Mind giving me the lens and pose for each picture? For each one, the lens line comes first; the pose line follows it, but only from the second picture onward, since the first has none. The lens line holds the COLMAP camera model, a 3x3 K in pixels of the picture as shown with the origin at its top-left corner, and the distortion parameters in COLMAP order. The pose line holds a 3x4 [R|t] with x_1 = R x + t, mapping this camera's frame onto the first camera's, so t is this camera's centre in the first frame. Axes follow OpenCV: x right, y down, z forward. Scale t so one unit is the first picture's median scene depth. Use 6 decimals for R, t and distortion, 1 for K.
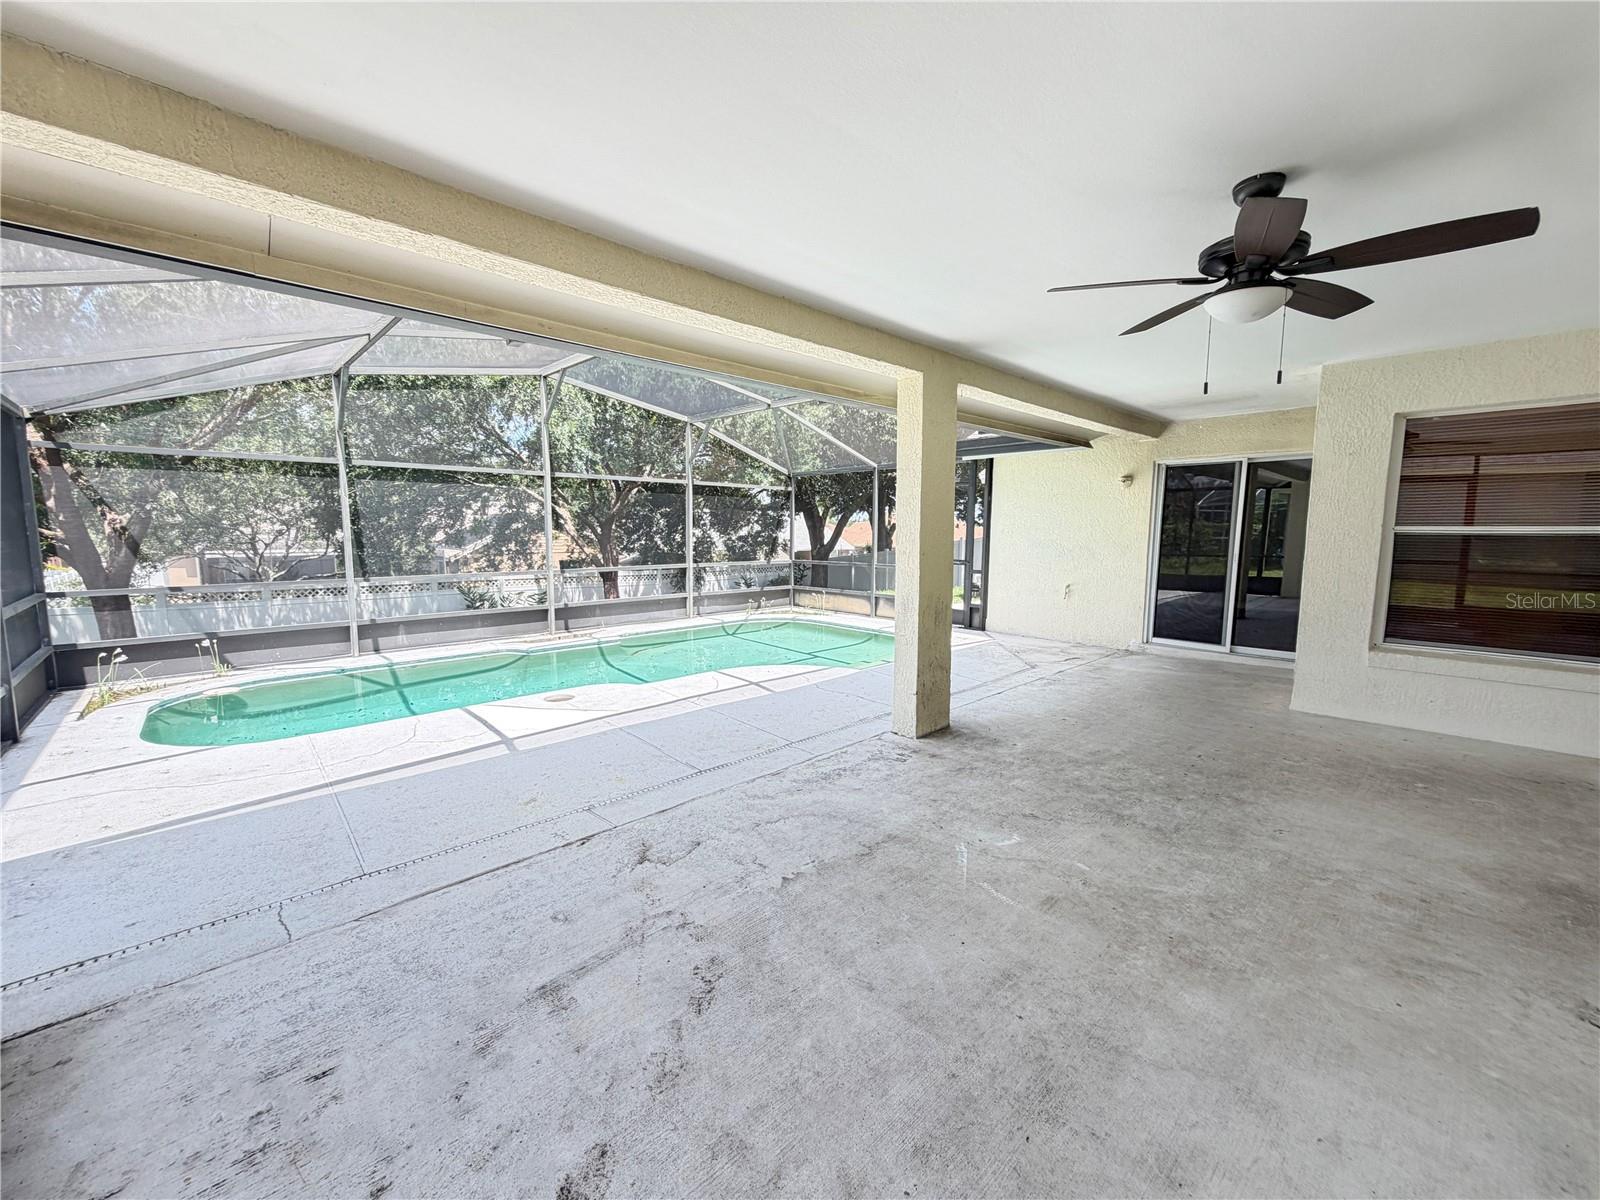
lens RADIAL K [[640.1, 0, 789.2], [0, 640.1, 597.4], [0, 0, 1]] dist [0.001928, -0.000025]
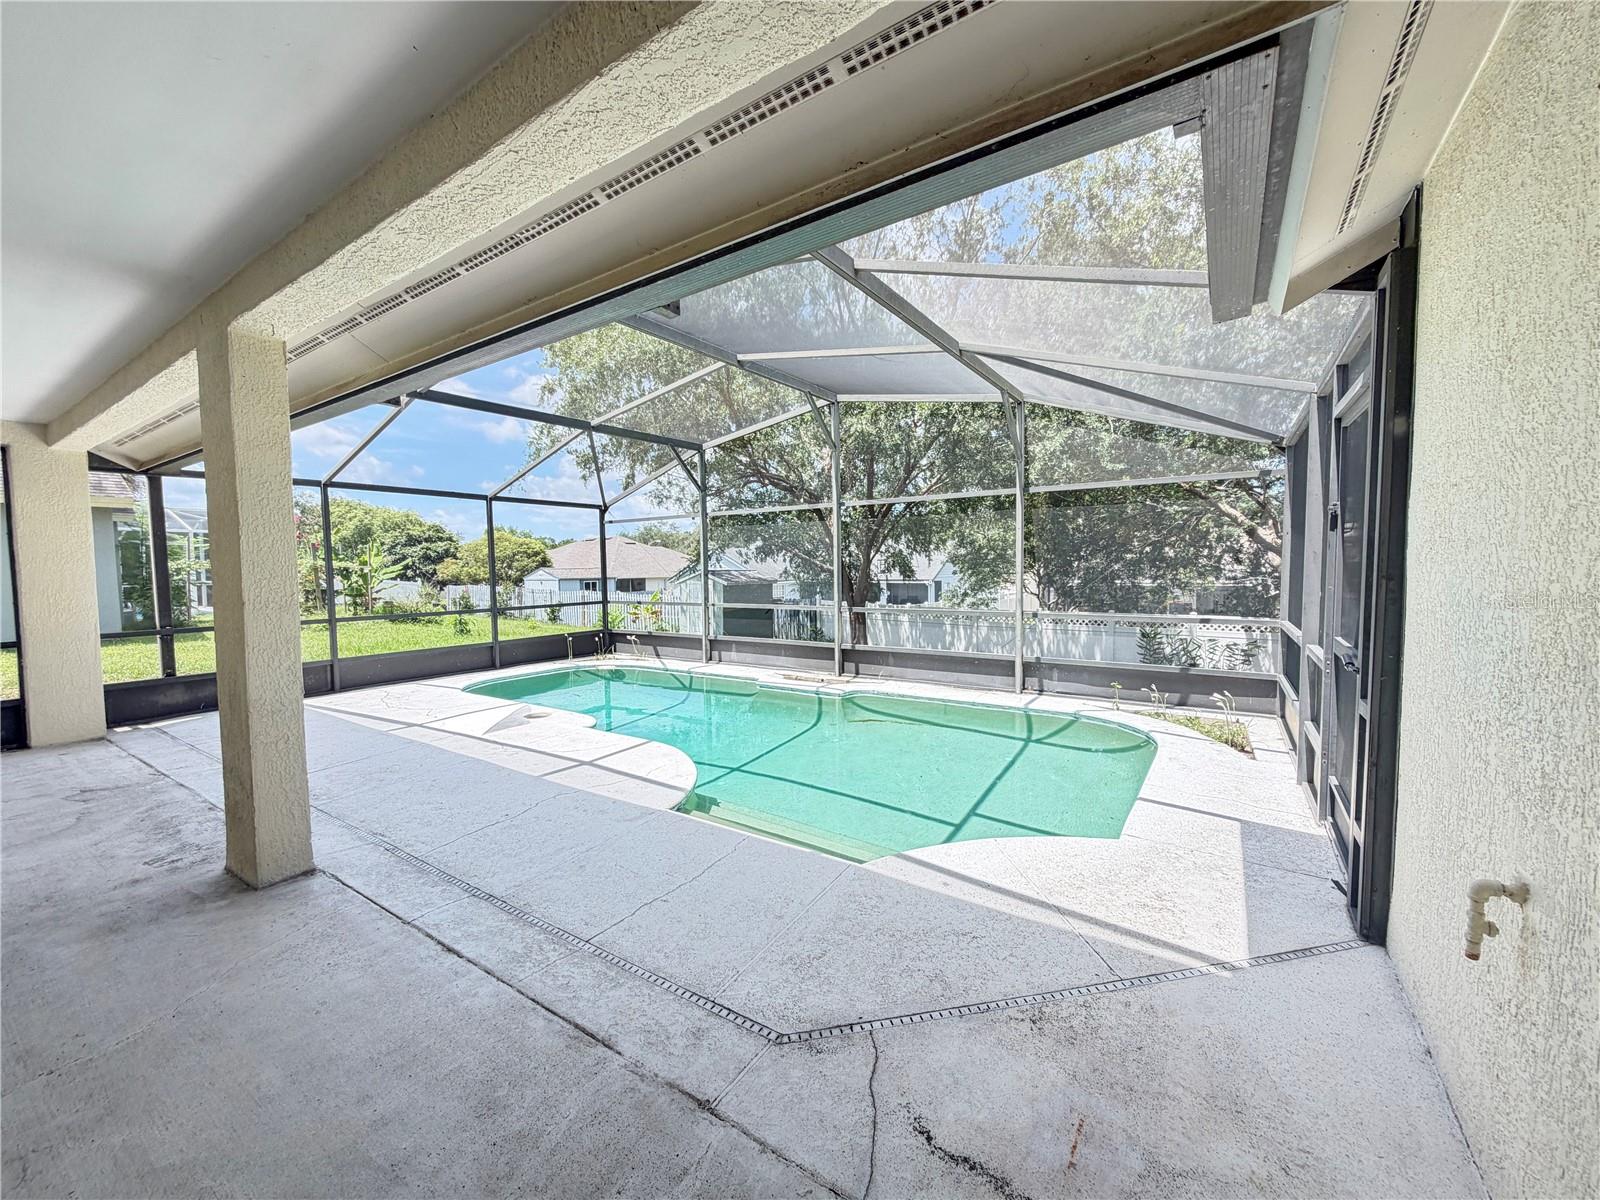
lens RADIAL K [[640.1, 0, 789.6], [0, 640.1, 601.3], [0, 0, 1]] dist [0.001928, -0.000025]
pose [[0.221989, 0.058419, -0.973298, 0.888657], [-0.096020, 0.994661, 0.037801, -0.135007], [0.970310, 0.085064, 0.226413, 1.262622]]
